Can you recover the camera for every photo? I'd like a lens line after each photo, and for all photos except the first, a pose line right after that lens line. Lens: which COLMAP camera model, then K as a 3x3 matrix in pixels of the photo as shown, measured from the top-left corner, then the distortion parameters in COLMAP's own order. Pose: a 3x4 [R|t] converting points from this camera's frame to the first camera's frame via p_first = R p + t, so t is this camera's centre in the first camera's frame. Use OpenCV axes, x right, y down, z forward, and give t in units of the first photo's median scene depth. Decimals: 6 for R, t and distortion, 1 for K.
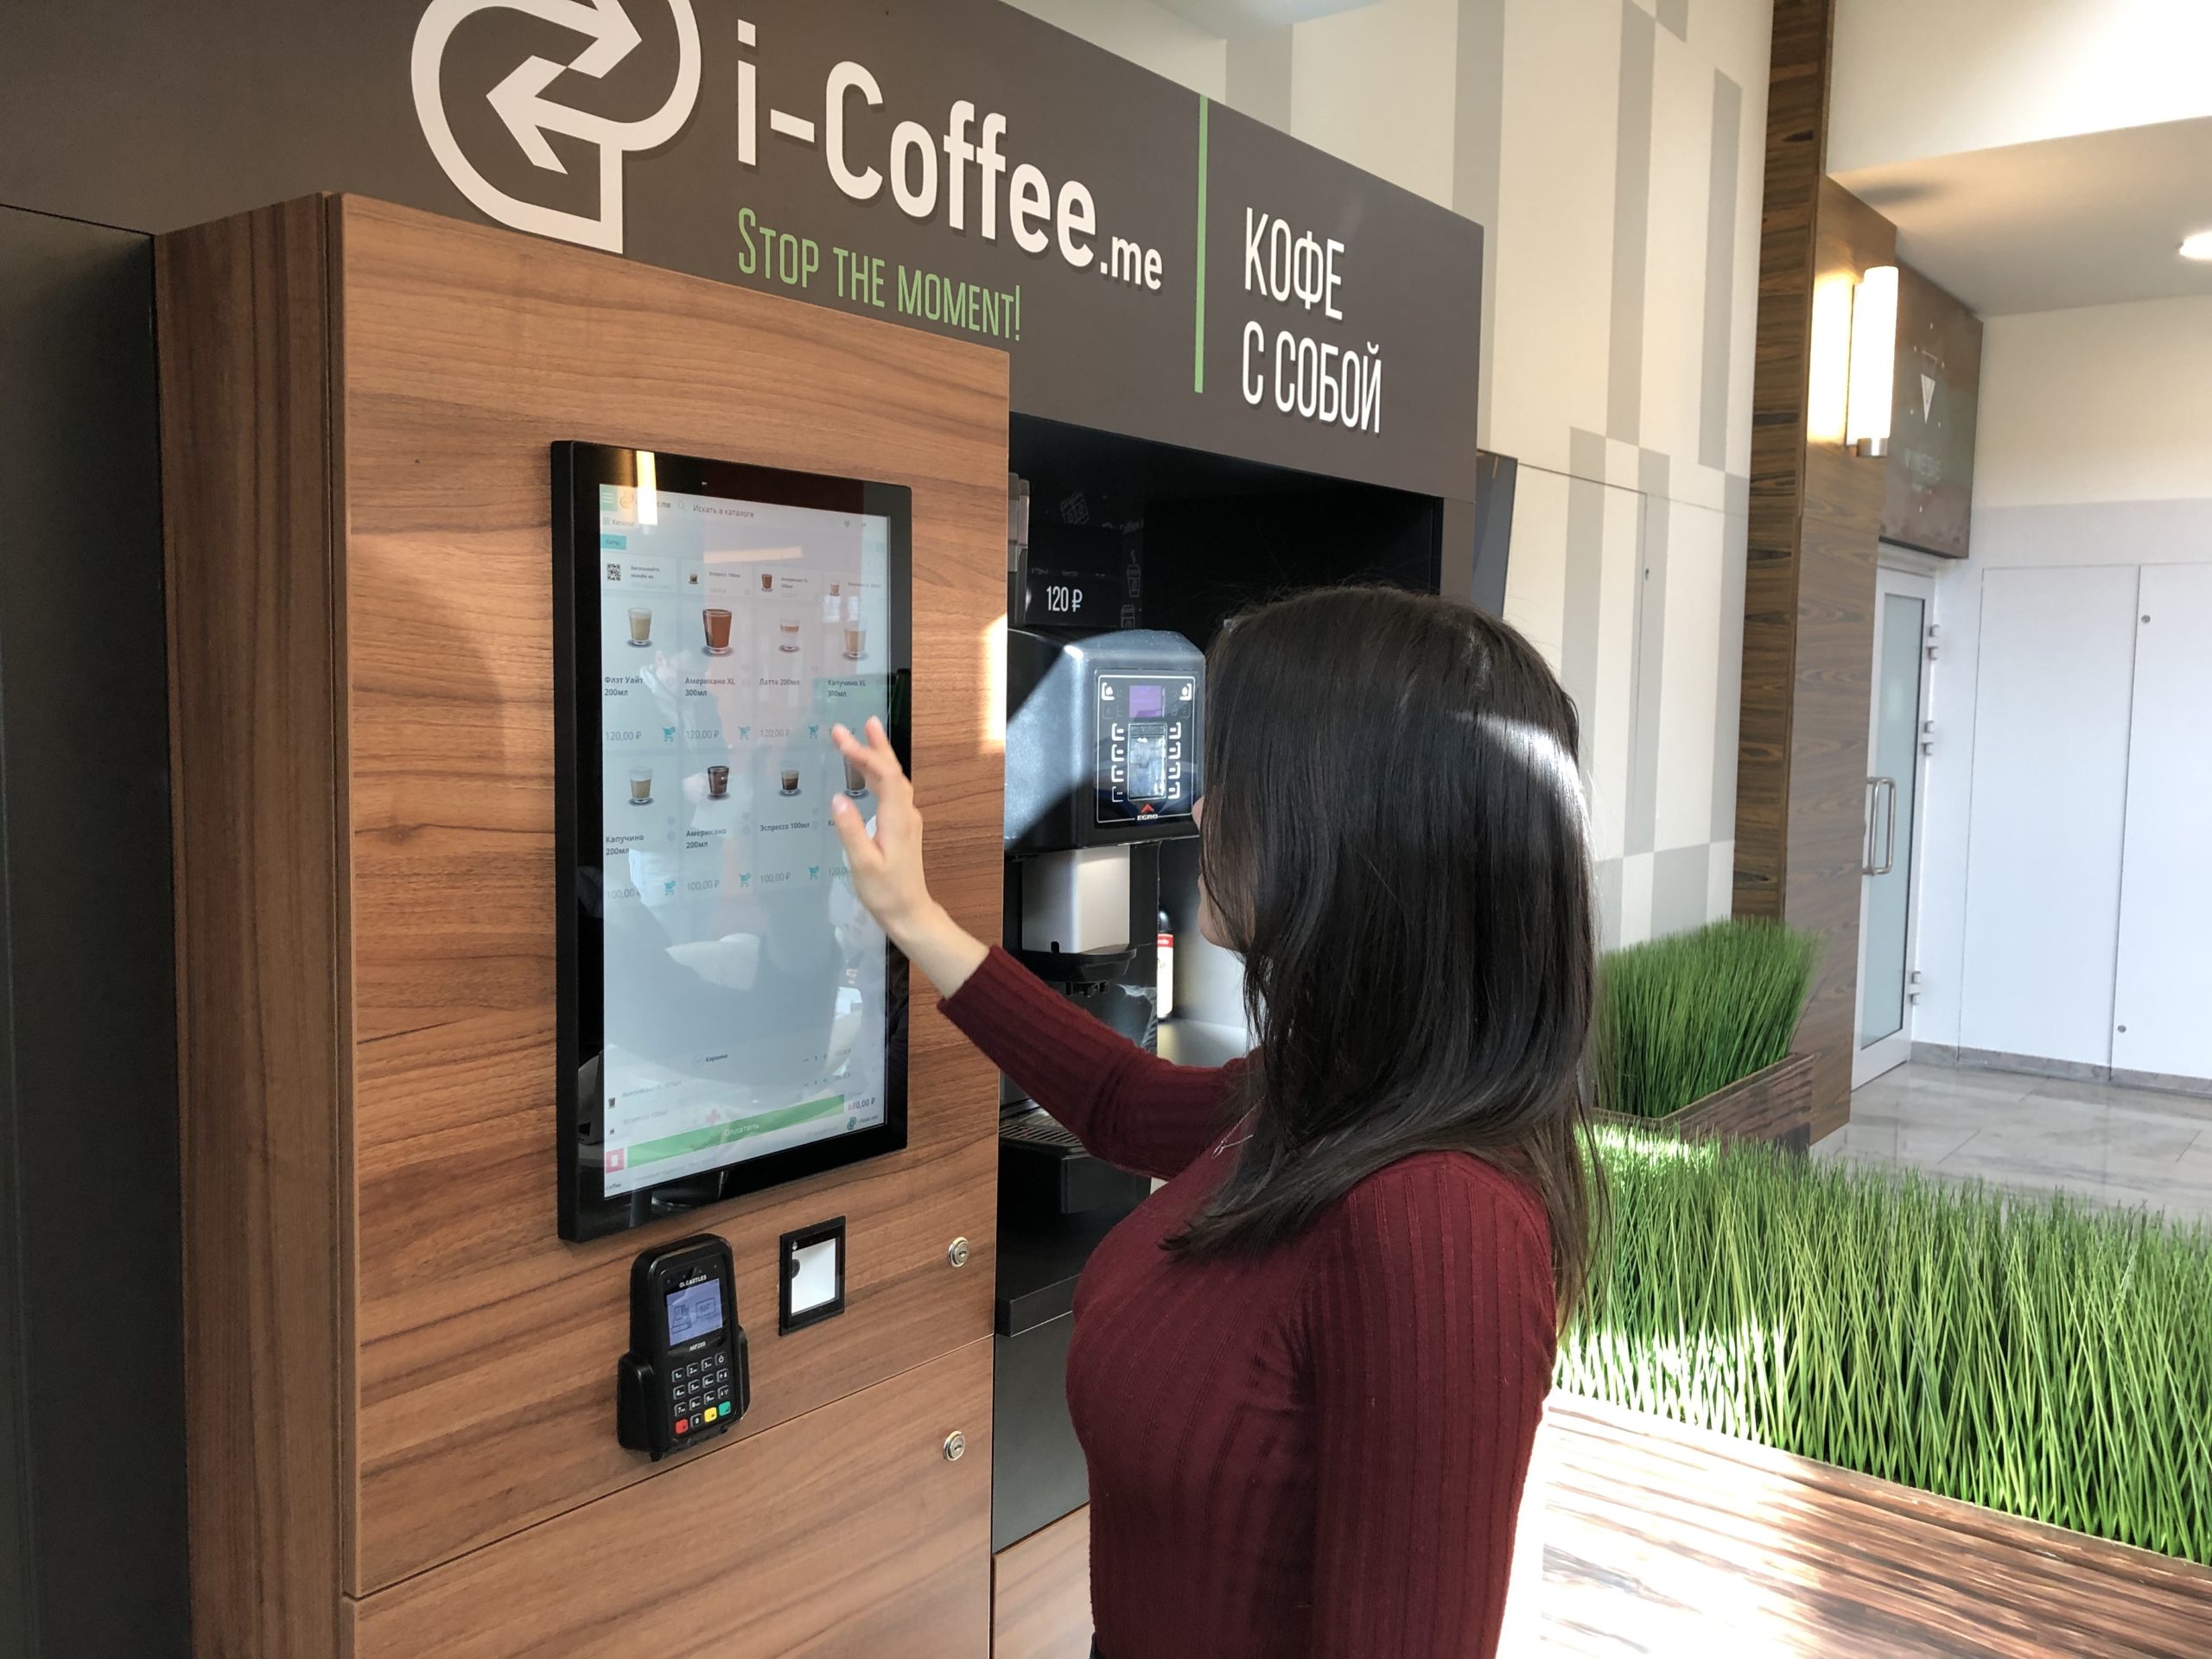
lens RADIAL K [[1818.2, 0, 1108.6], [0, 1818.2, 835.8], [0, 0, 1]] dist [0.077897, -0.185897]
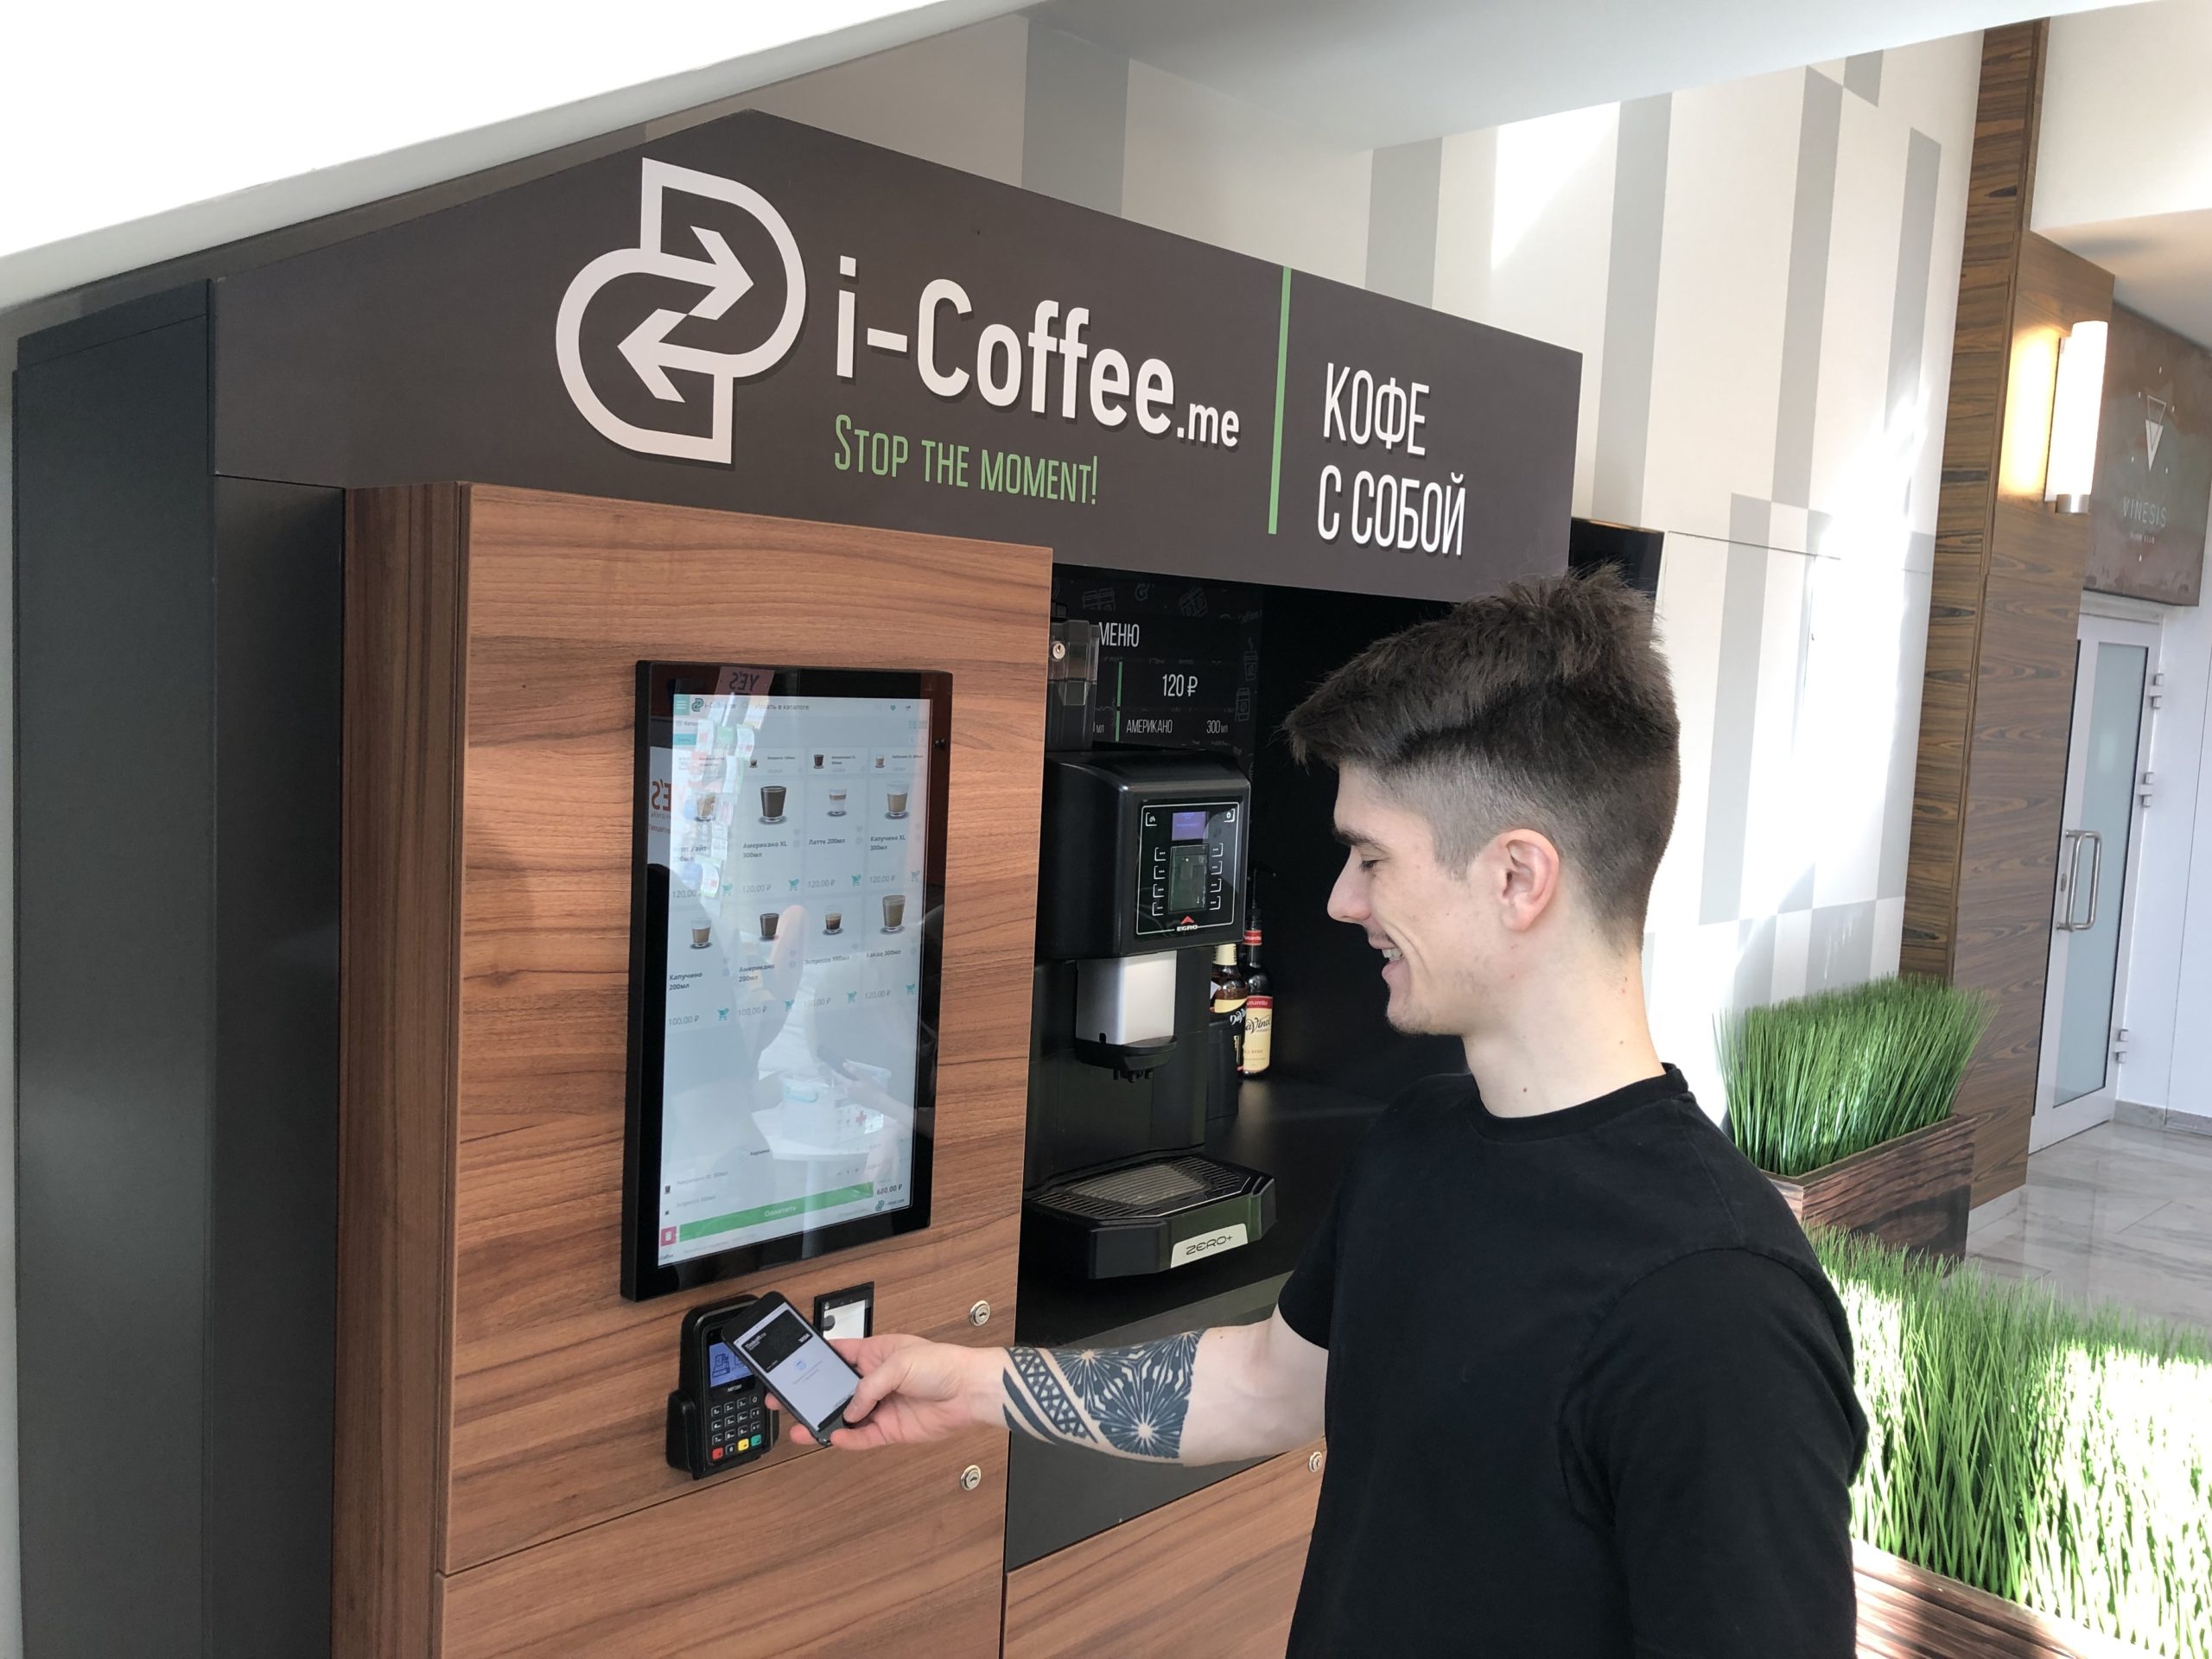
lens RADIAL K [[1800.9, 0, 1106.0], [0, 1800.9, 829.5], [0, 0, 1]] dist [0.093815, -0.196280]
pose [[0.990798, 0.043077, -0.128309, 0.143196], [-0.042043, 0.999058, 0.010759, -0.104228], [0.128652, -0.005266, 0.991676, -0.148776]]
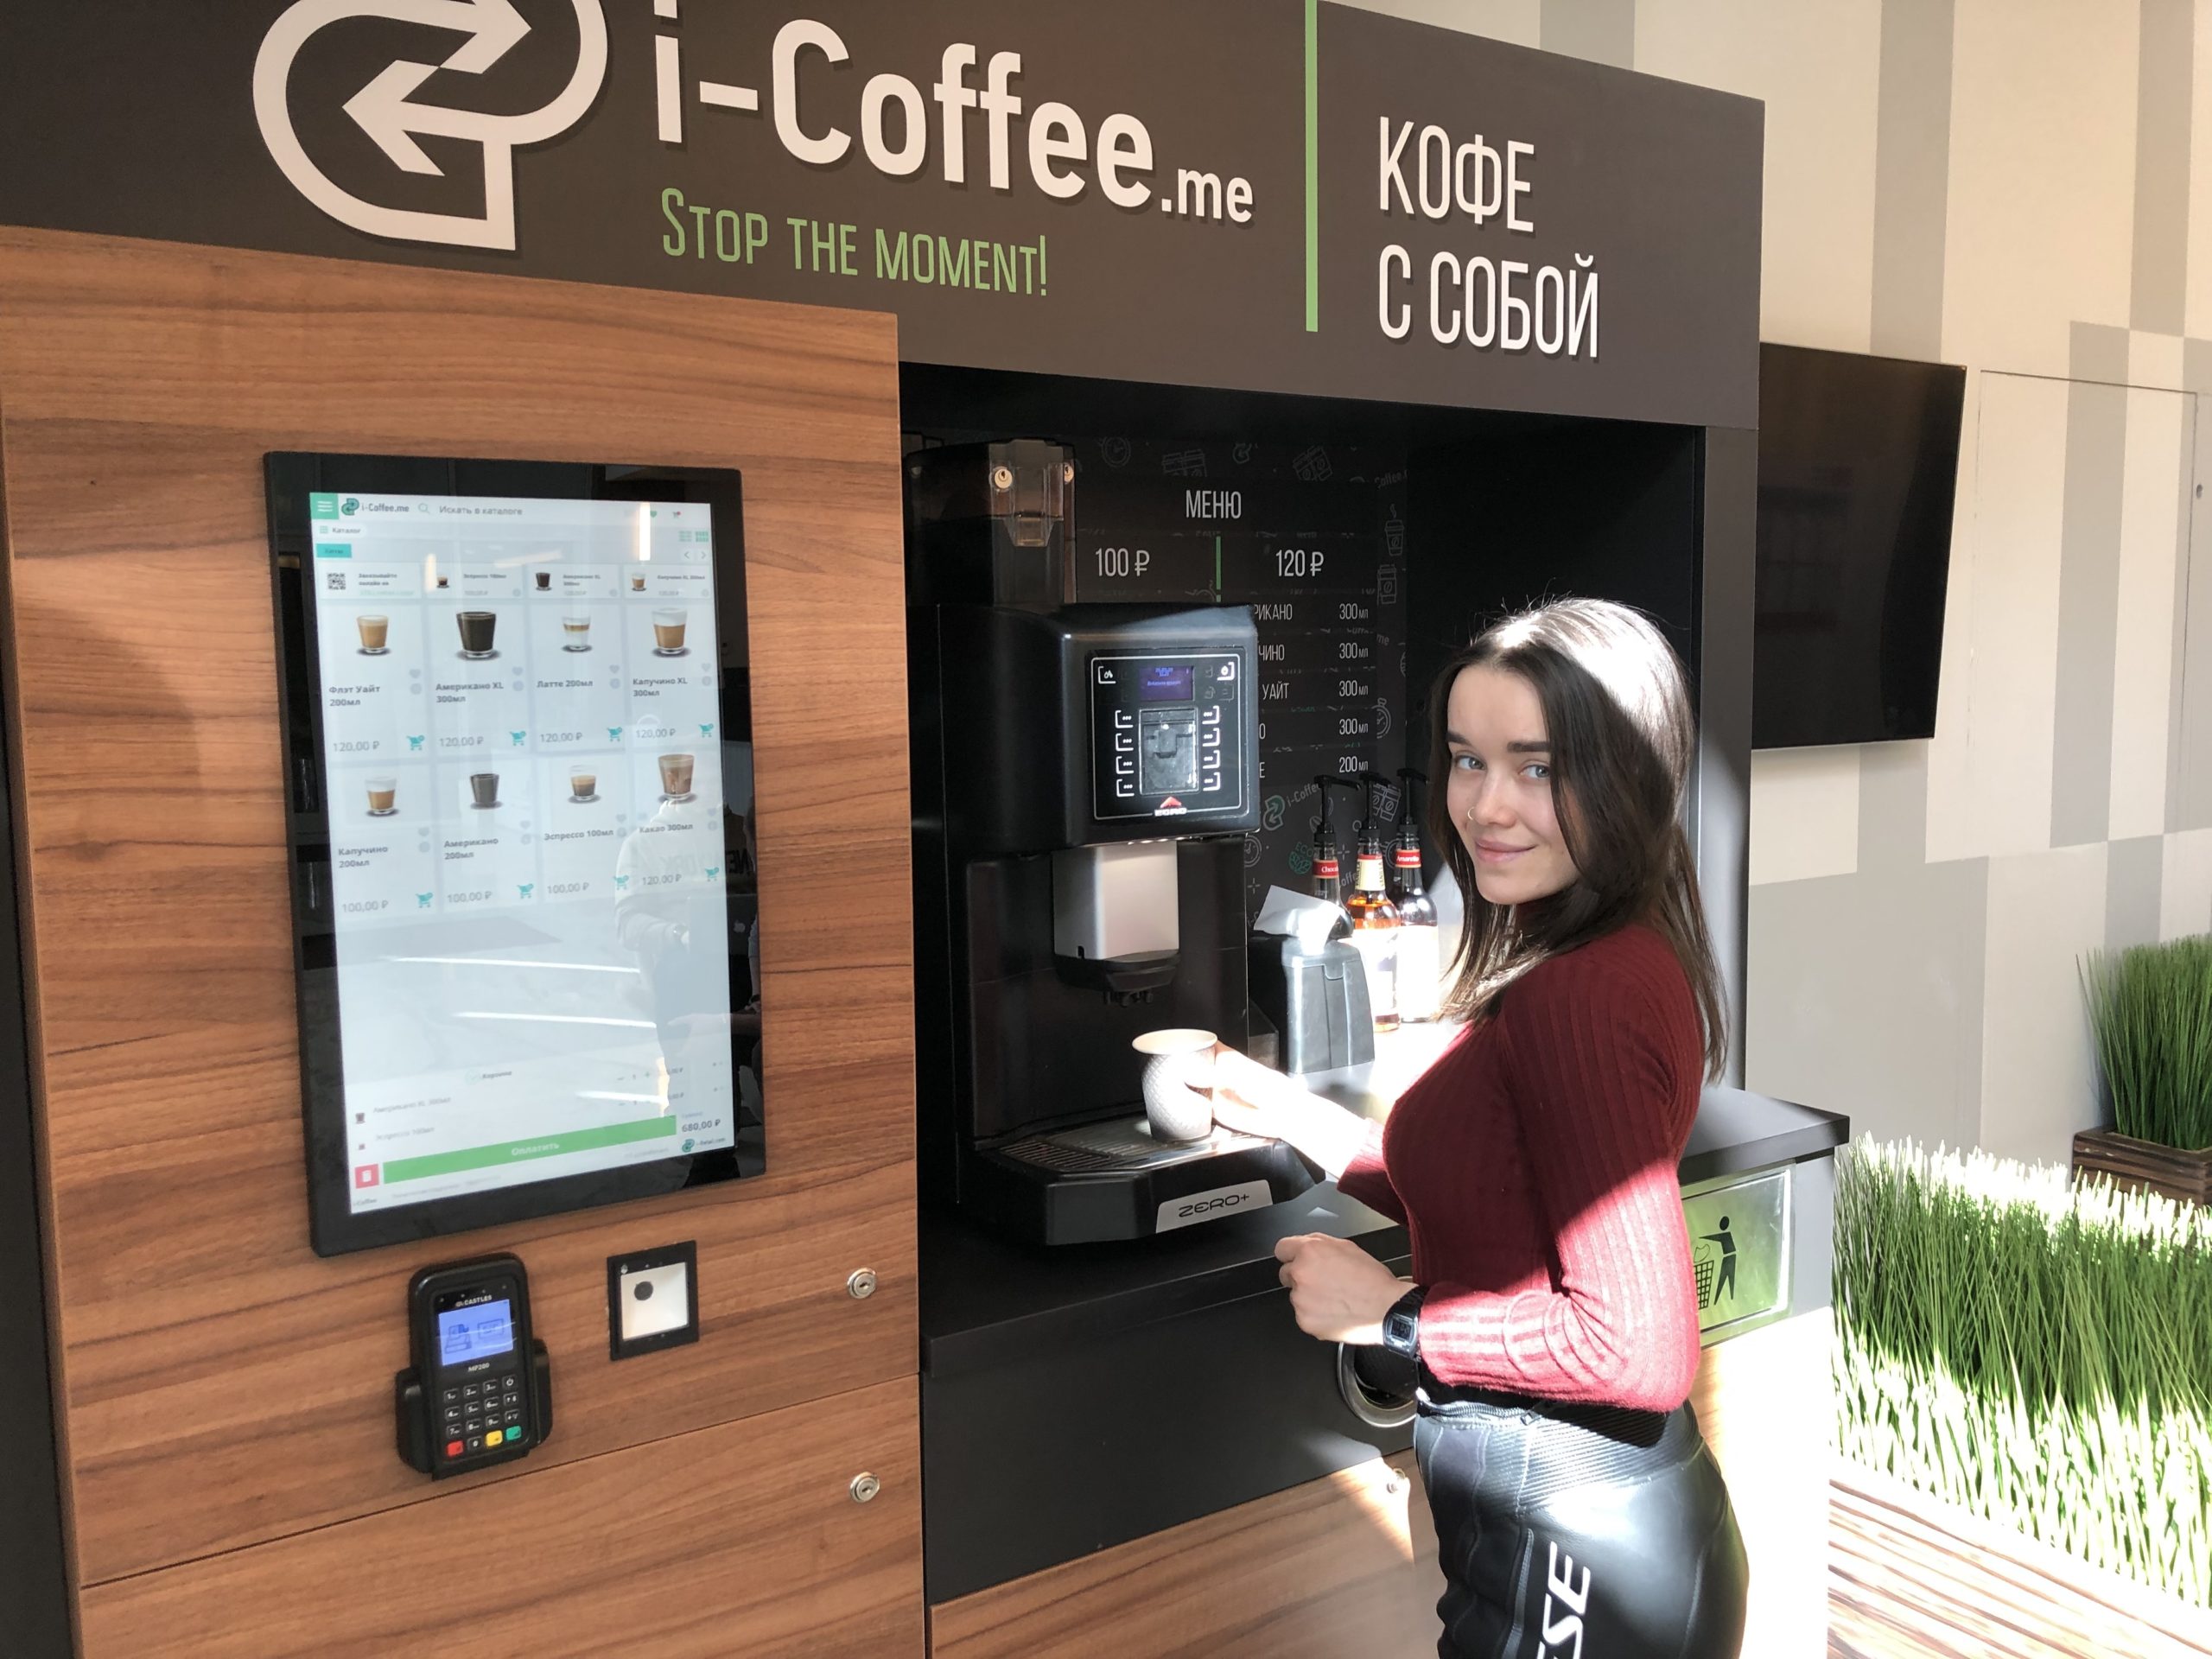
lens RADIAL K [[1832.0, 0, 1114.2], [0, 1832.0, 827.6], [0, 0, 1]] dist [0.011640, 0.015929]
pose [[0.942623, 0.003095, -0.333844, 0.378919], [0.002683, 0.999854, 0.016847, -0.022831], [0.333847, -0.016776, 0.942478, 0.173121]]
